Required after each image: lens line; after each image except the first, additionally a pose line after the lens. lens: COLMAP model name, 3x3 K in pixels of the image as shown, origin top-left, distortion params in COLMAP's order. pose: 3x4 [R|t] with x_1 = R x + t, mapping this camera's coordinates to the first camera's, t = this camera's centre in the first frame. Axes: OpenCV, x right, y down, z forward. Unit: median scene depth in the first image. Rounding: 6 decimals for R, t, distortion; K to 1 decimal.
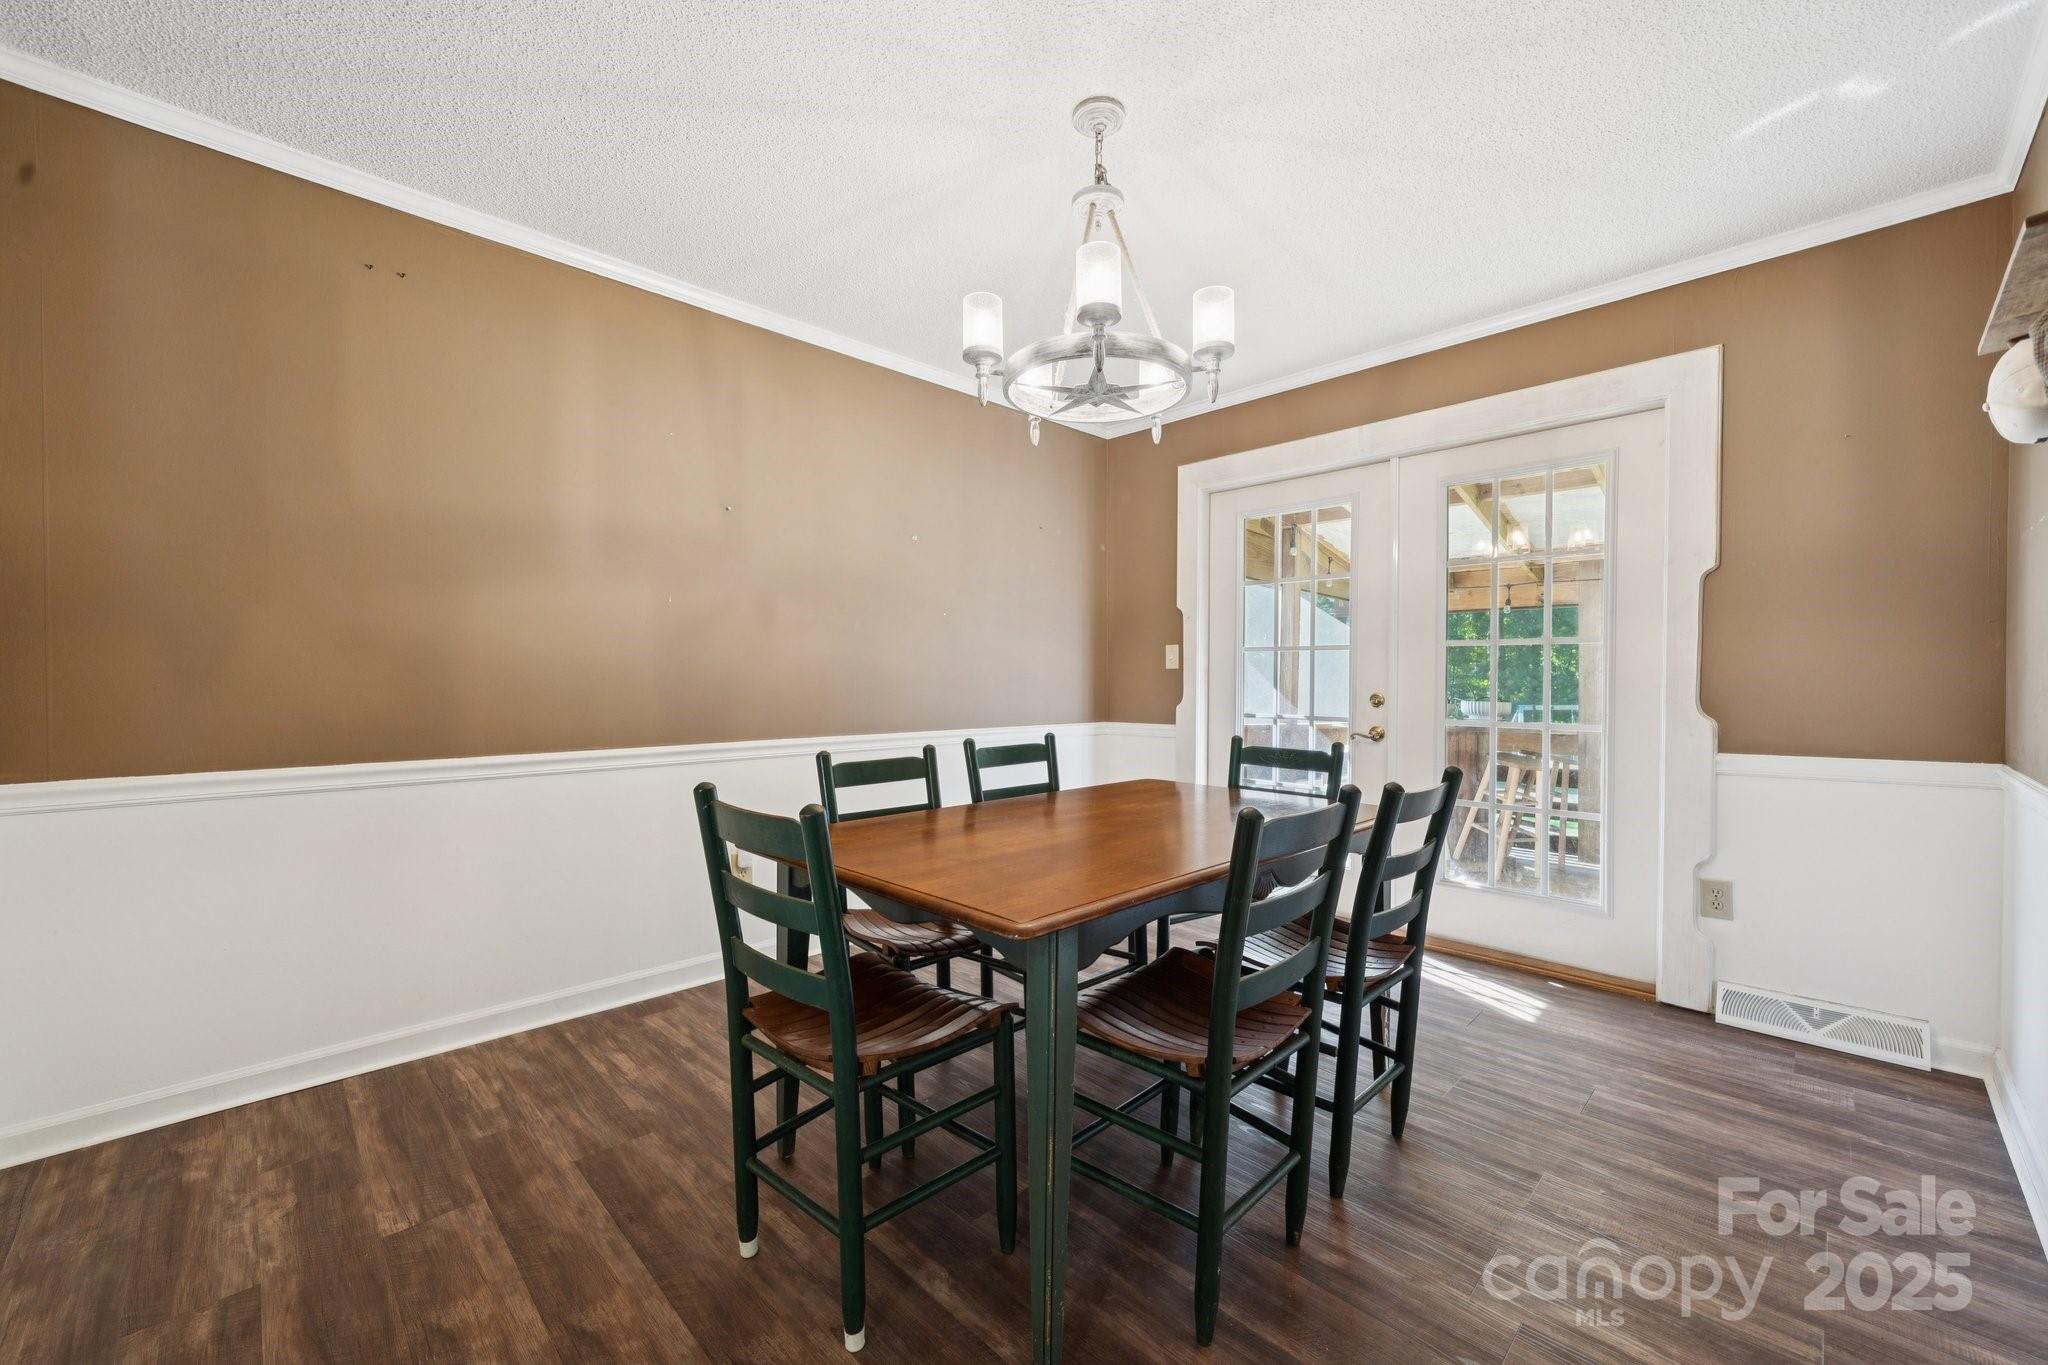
lens RADIAL K [[813.6, 0, 1025.1], [0, 813.6, 687.1], [0, 0, 1]] dist [-0.000378, -0.000384]
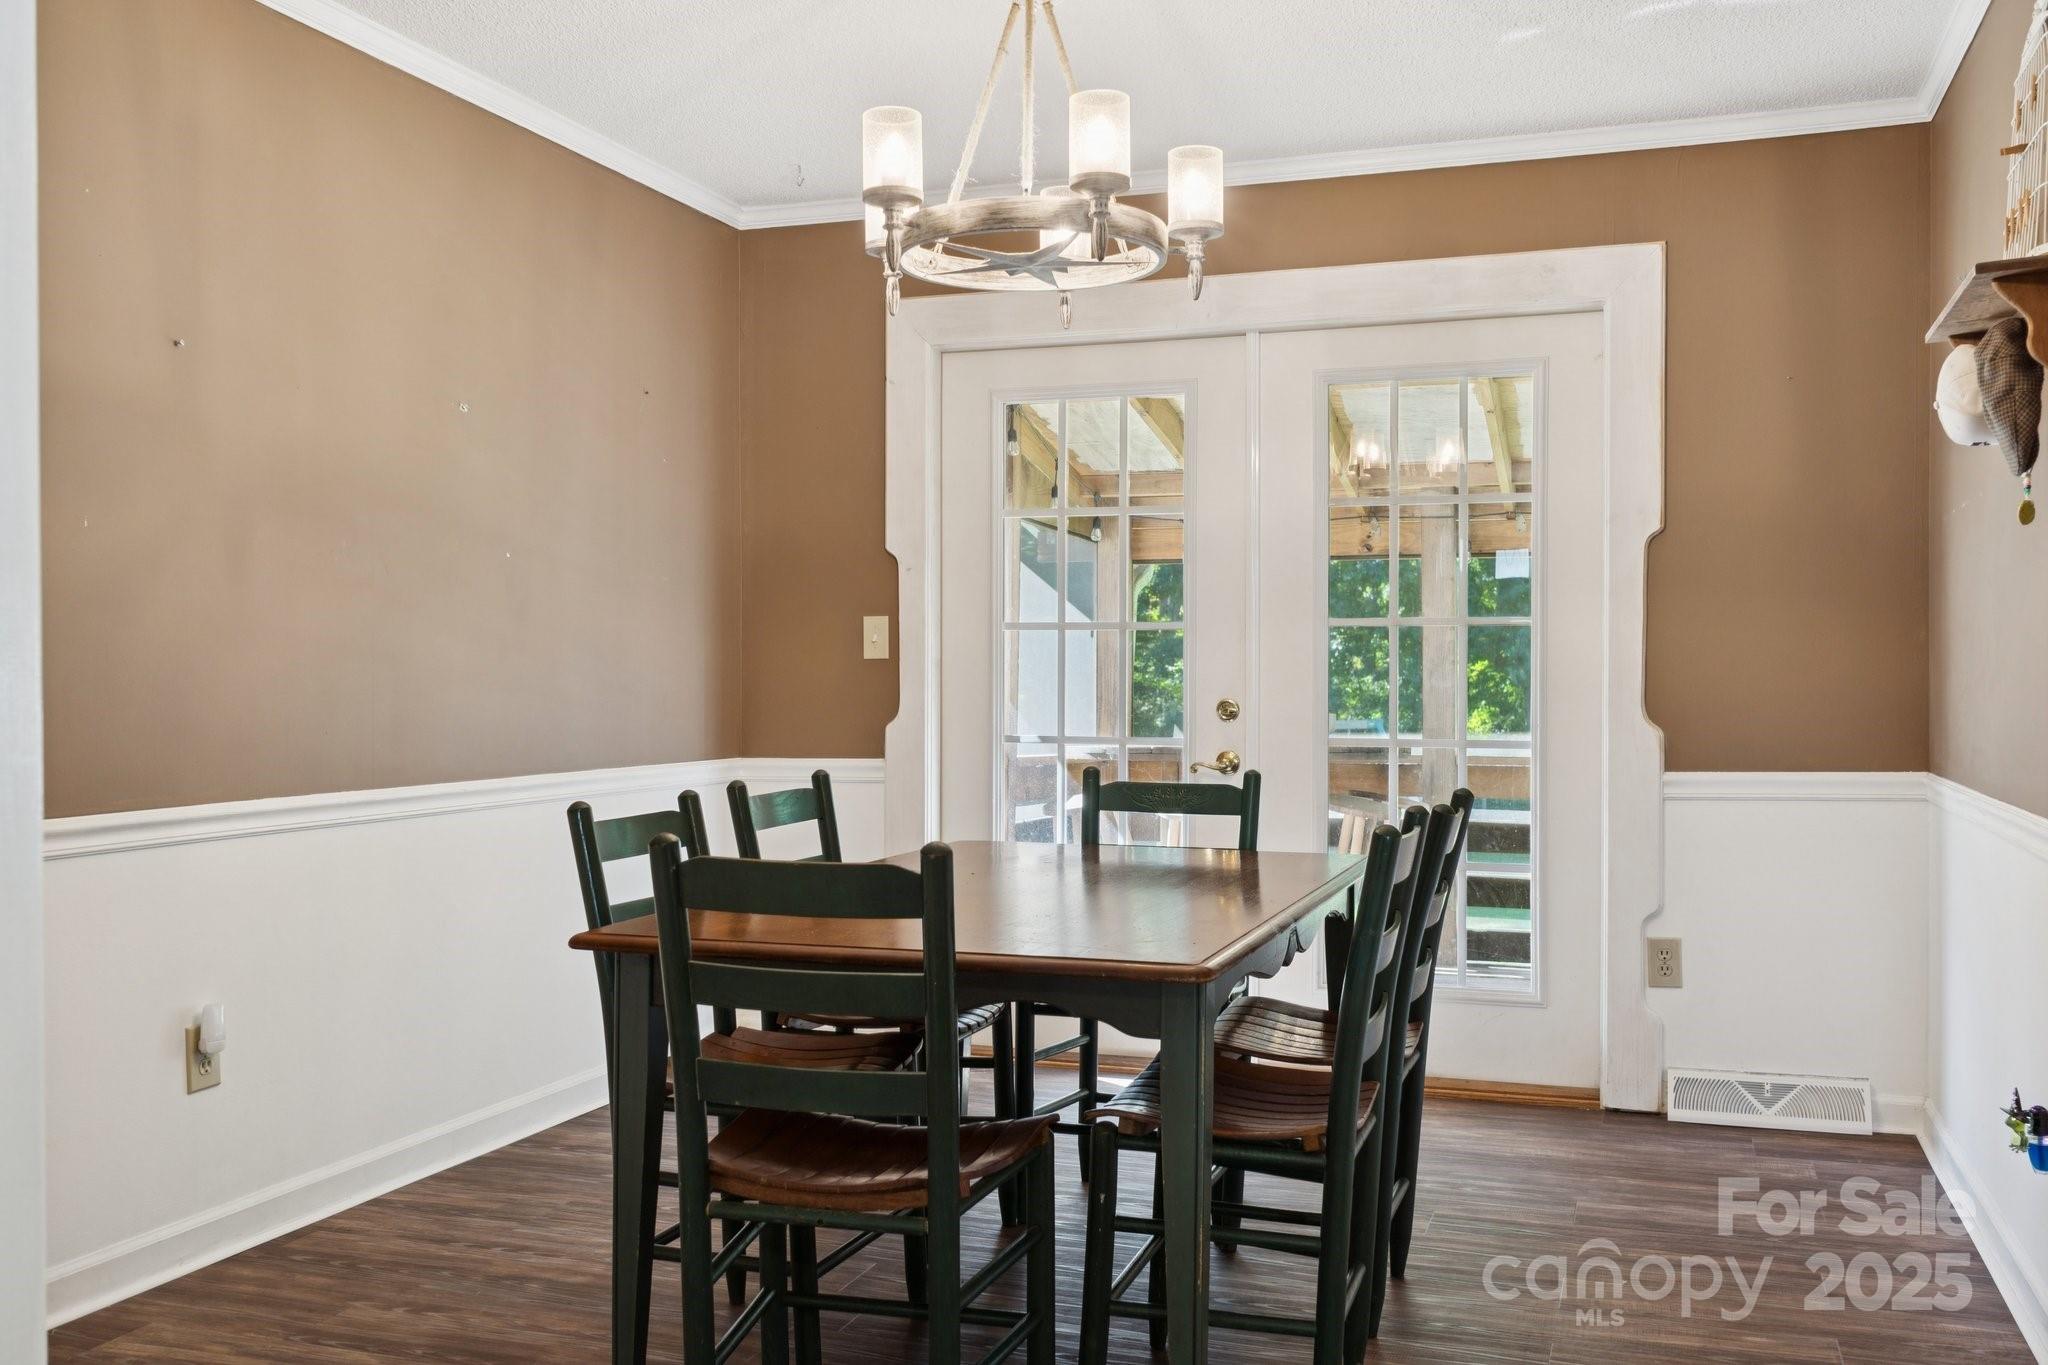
lens RADIAL K [[1877.0, 0, 1024.0], [0, 1877.0, 682.5], [0, 0, 1]] dist [-0.007621, 0.008772]
pose [[0.895479, -0.005319, 0.445073, -0.491776], [0.007726, 0.999964, -0.003595, -0.001406], [-0.445037, 0.006658, 0.895487, -0.326144]]
